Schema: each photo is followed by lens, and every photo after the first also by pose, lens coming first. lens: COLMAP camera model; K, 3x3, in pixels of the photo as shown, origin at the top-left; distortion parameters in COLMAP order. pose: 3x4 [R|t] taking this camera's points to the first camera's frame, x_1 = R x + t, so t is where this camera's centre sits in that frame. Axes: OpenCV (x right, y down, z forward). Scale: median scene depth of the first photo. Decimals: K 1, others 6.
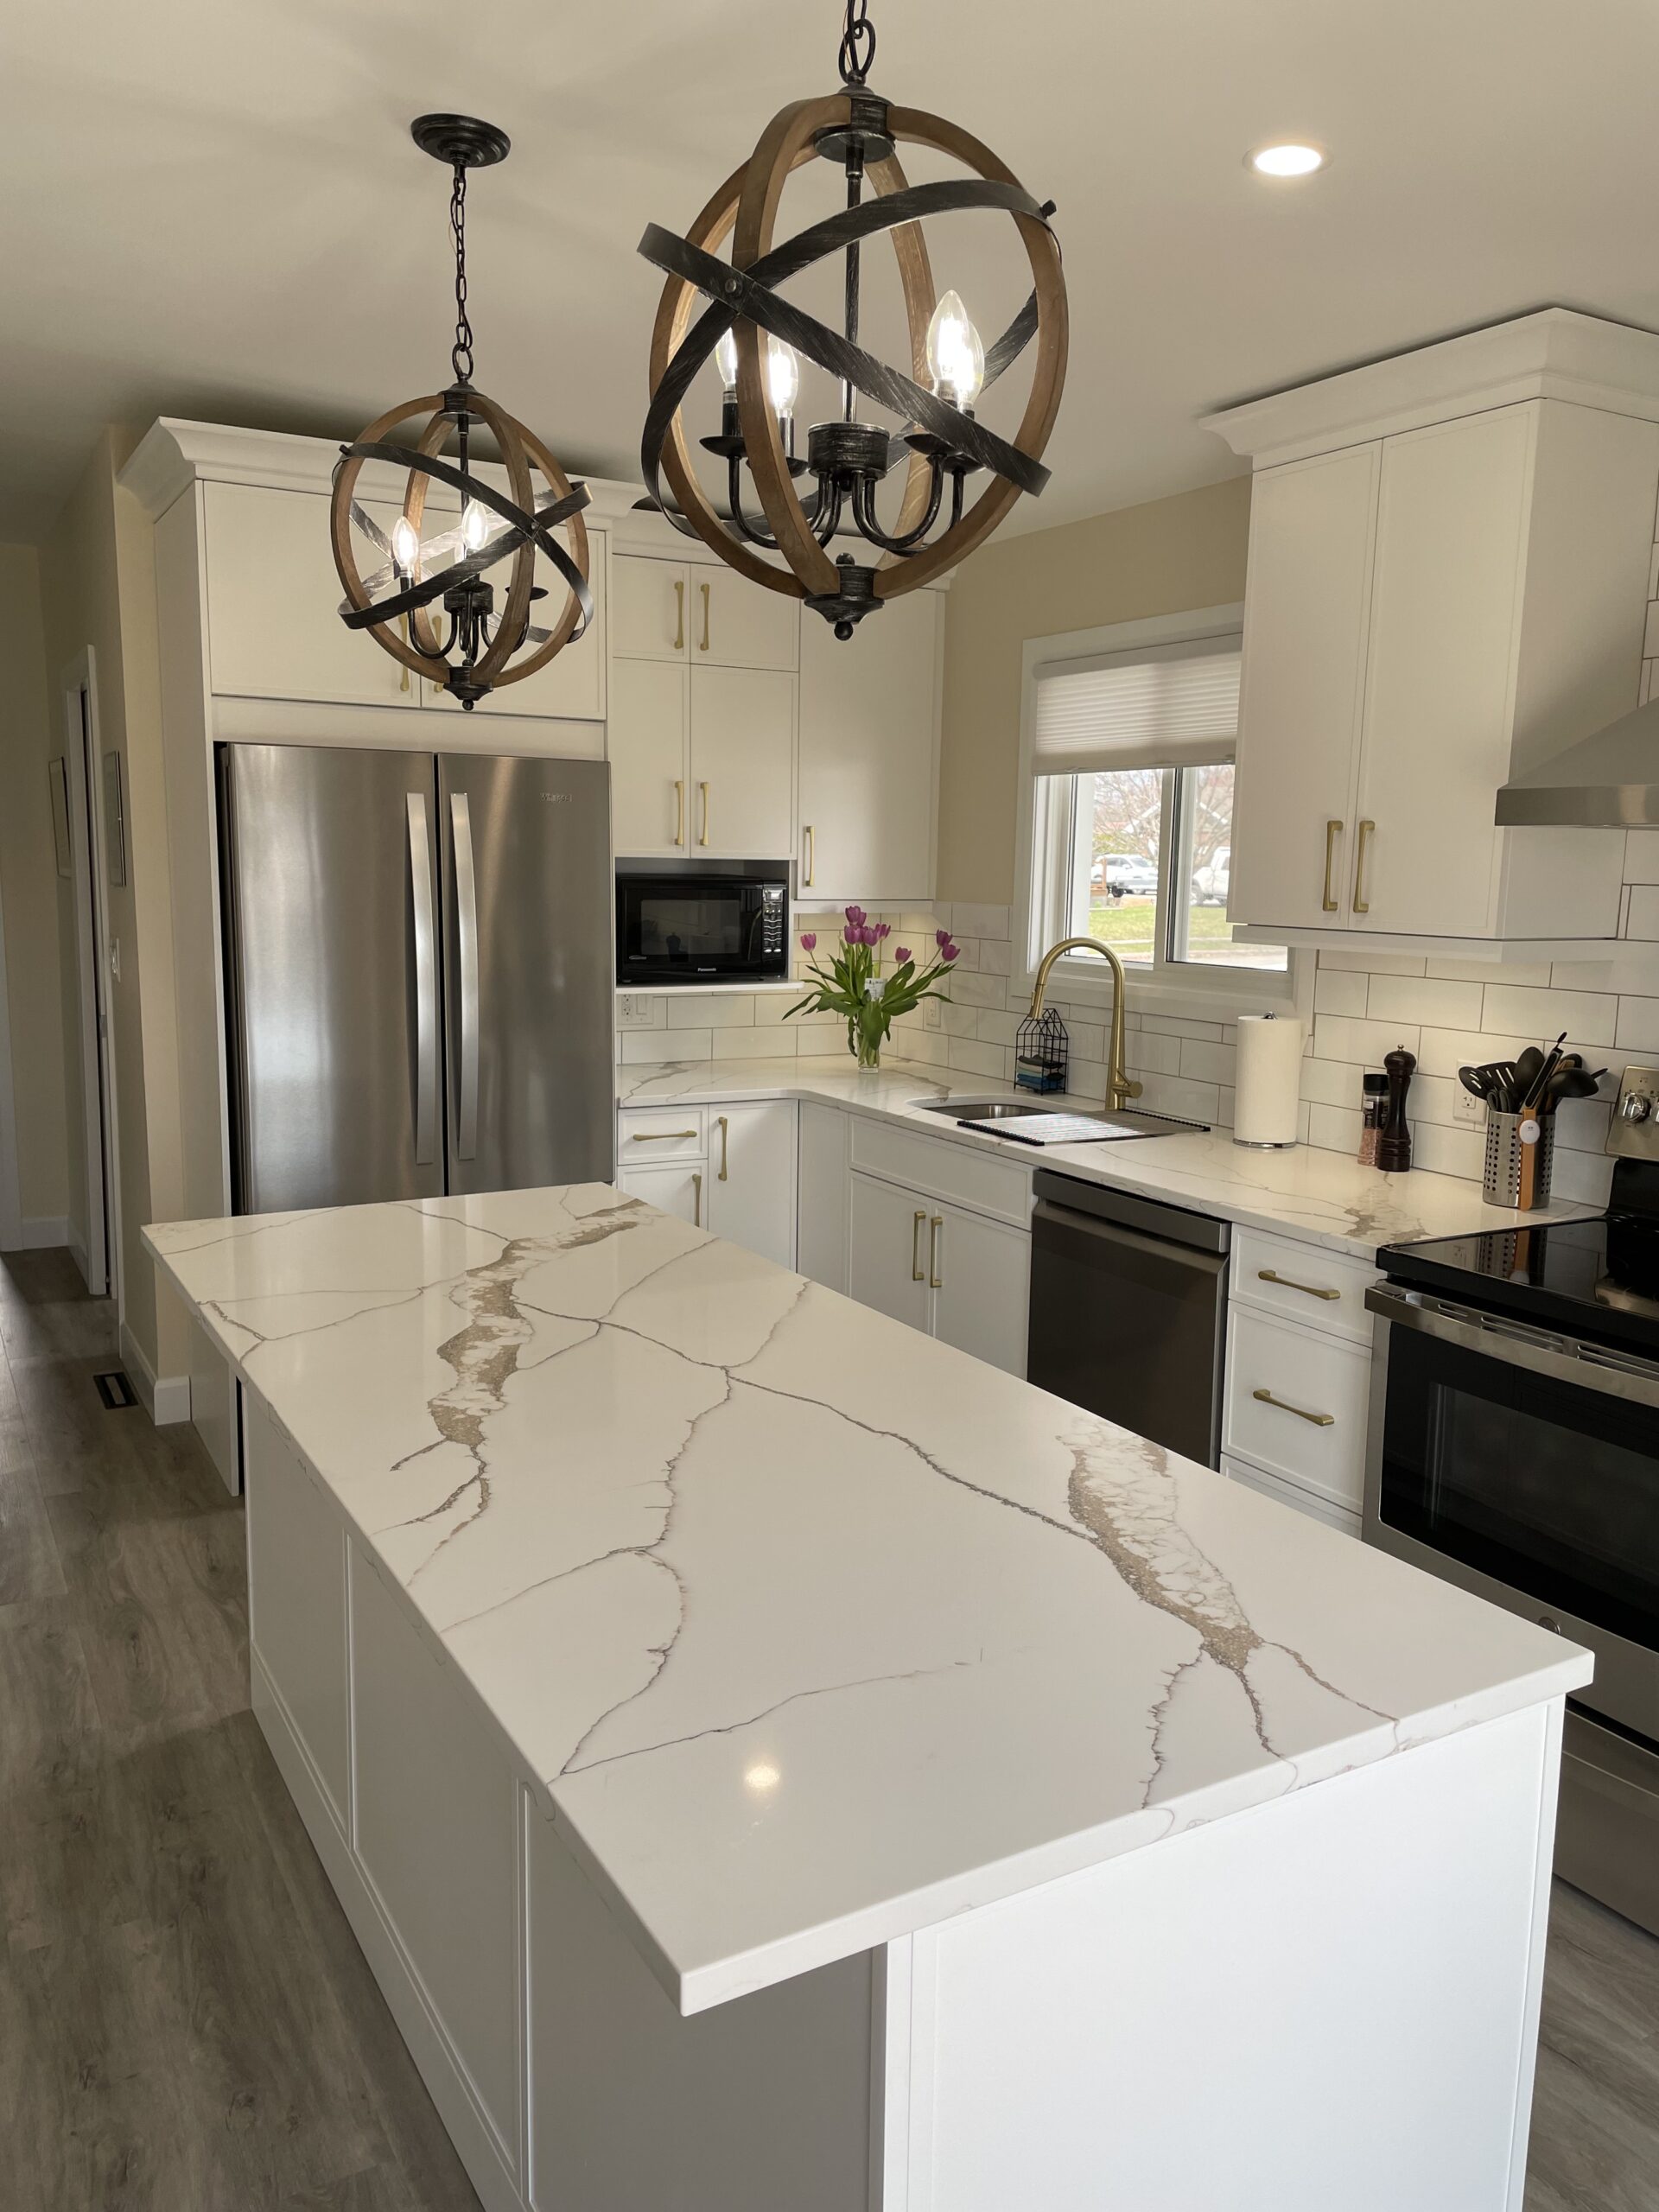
lens RADIAL K [[1665.8, 0, 851.7], [0, 1665.8, 1095.2], [0, 0, 1]] dist [0.092442, -0.118541]
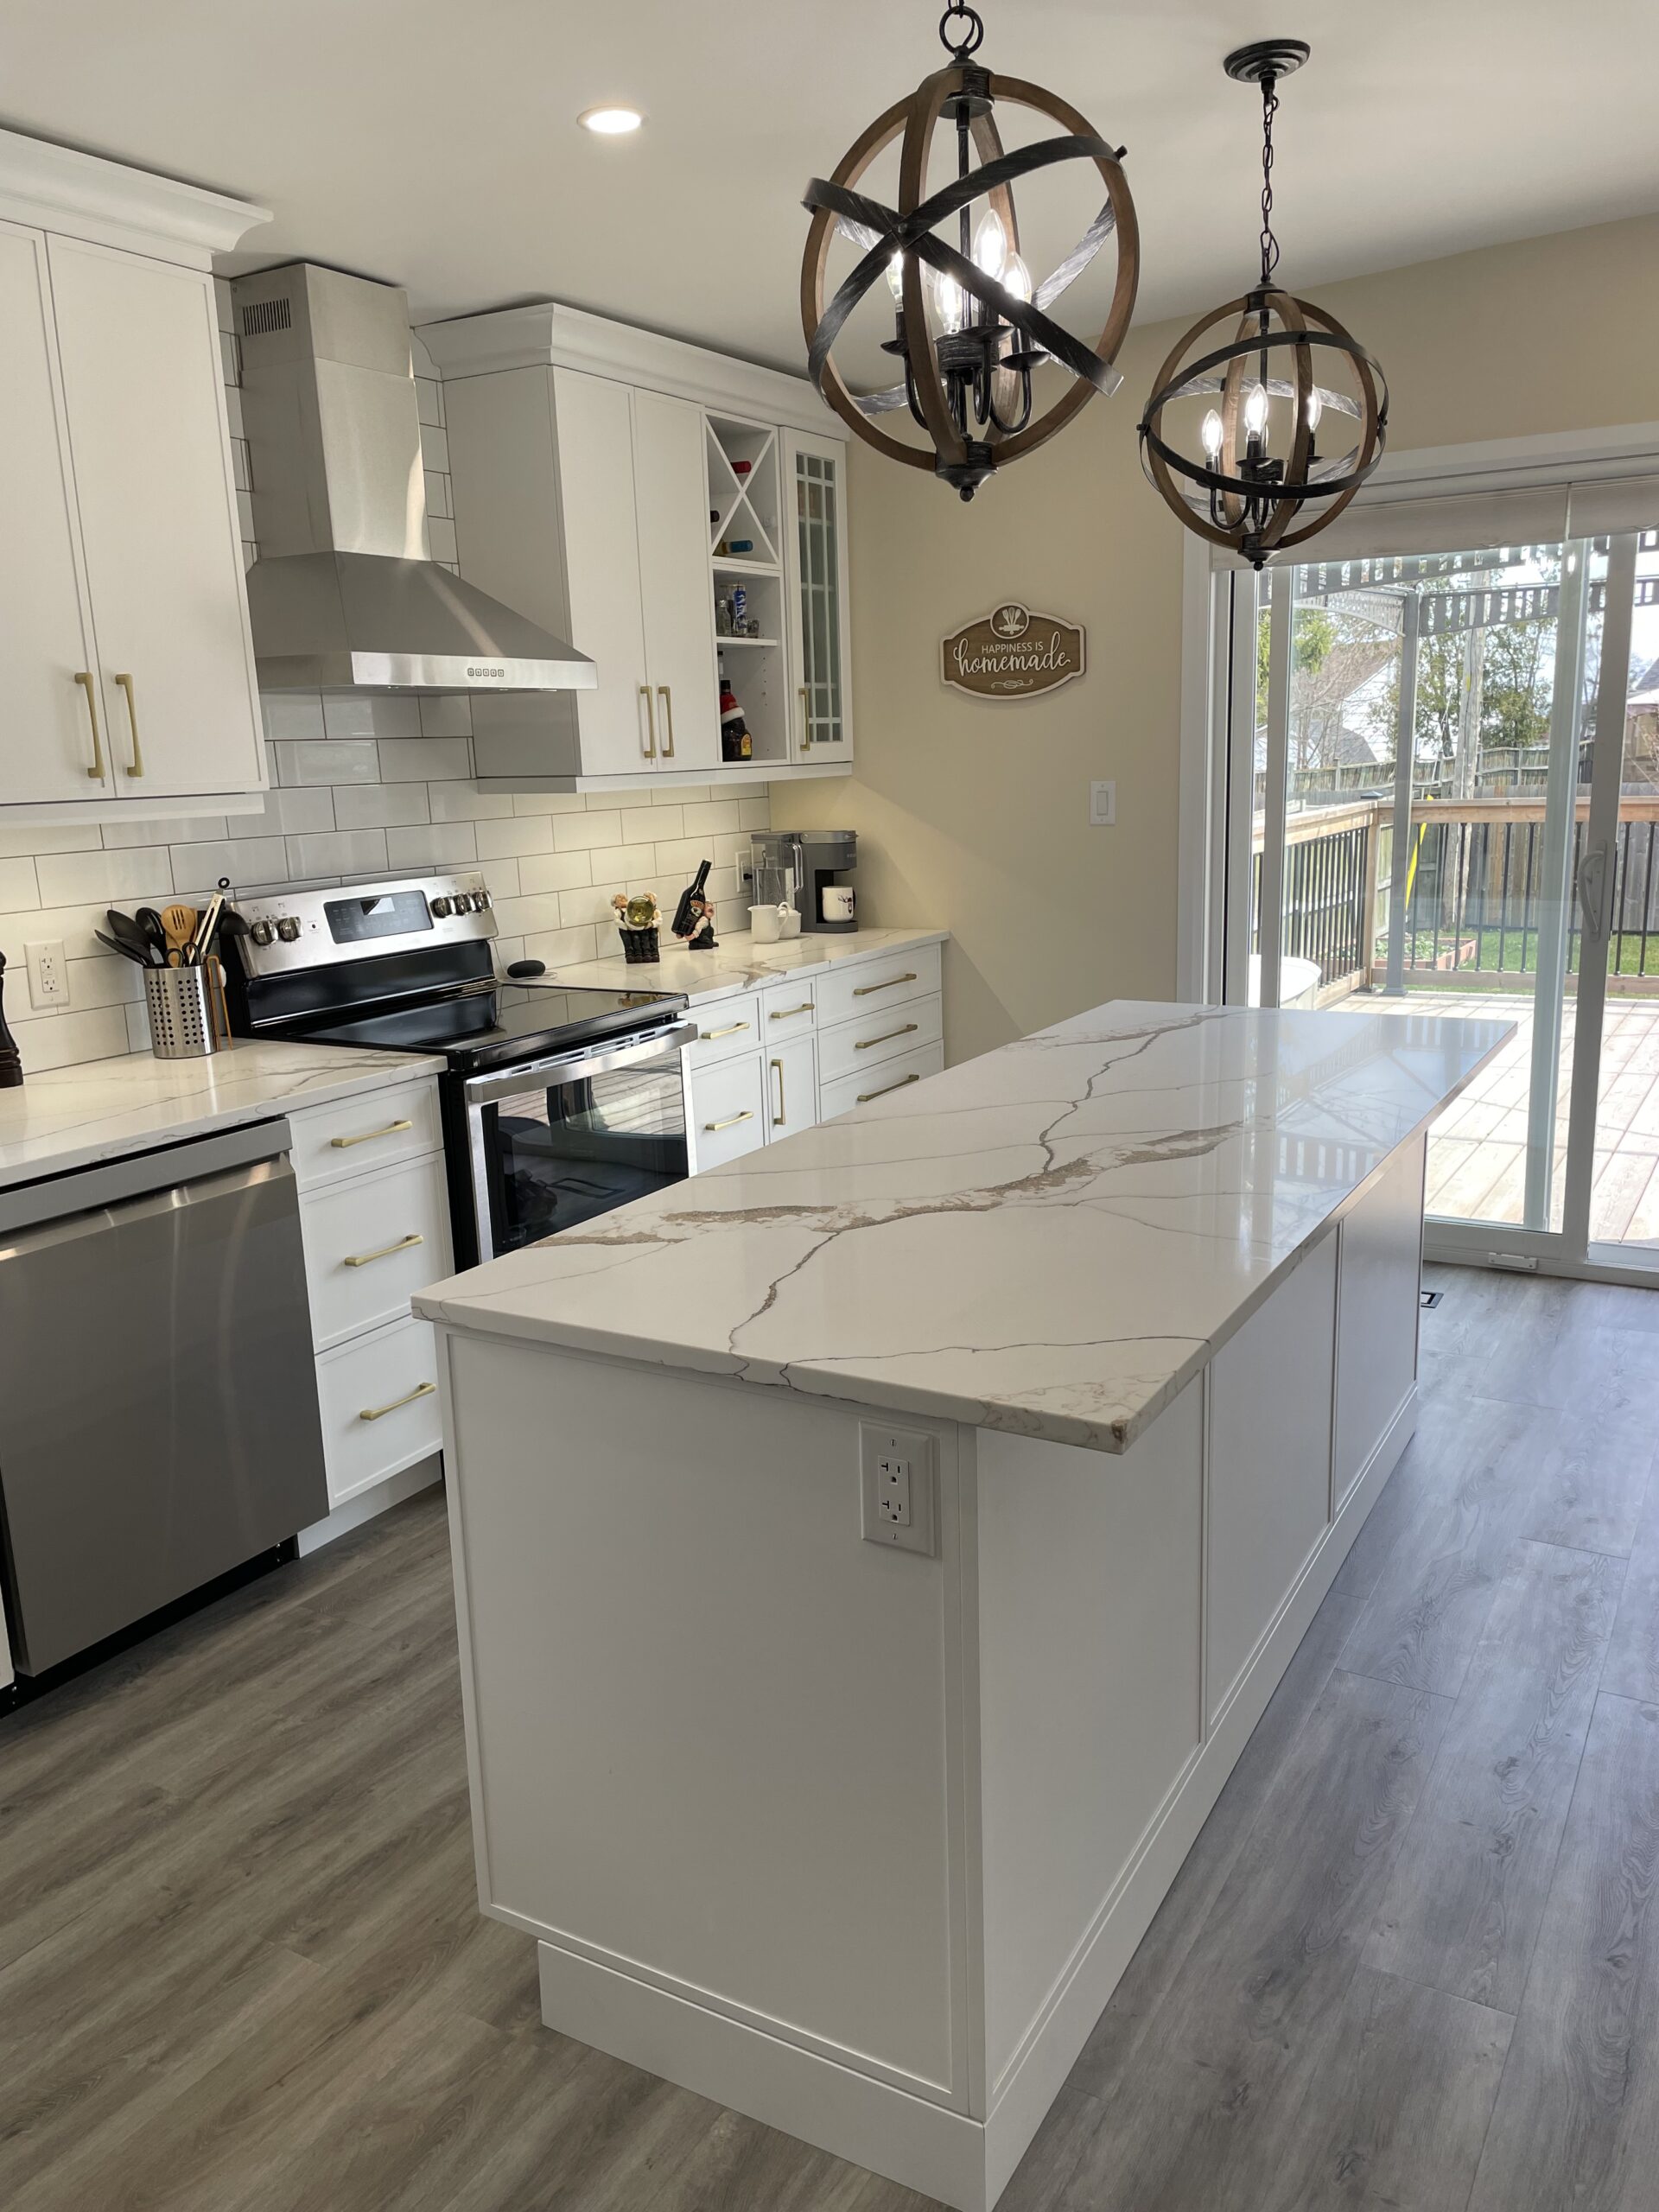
lens RADIAL K [[1665.8, 0, 845.6], [0, 1665.8, 1109.0], [0, 0, 1]] dist [0.092442, -0.118541]
pose [[-0.503368, -0.189868, 0.842954, -0.952136], [0.145742, 0.942926, 0.299416, -0.213639], [-0.851693, 0.273570, -0.446966, 1.536419]]
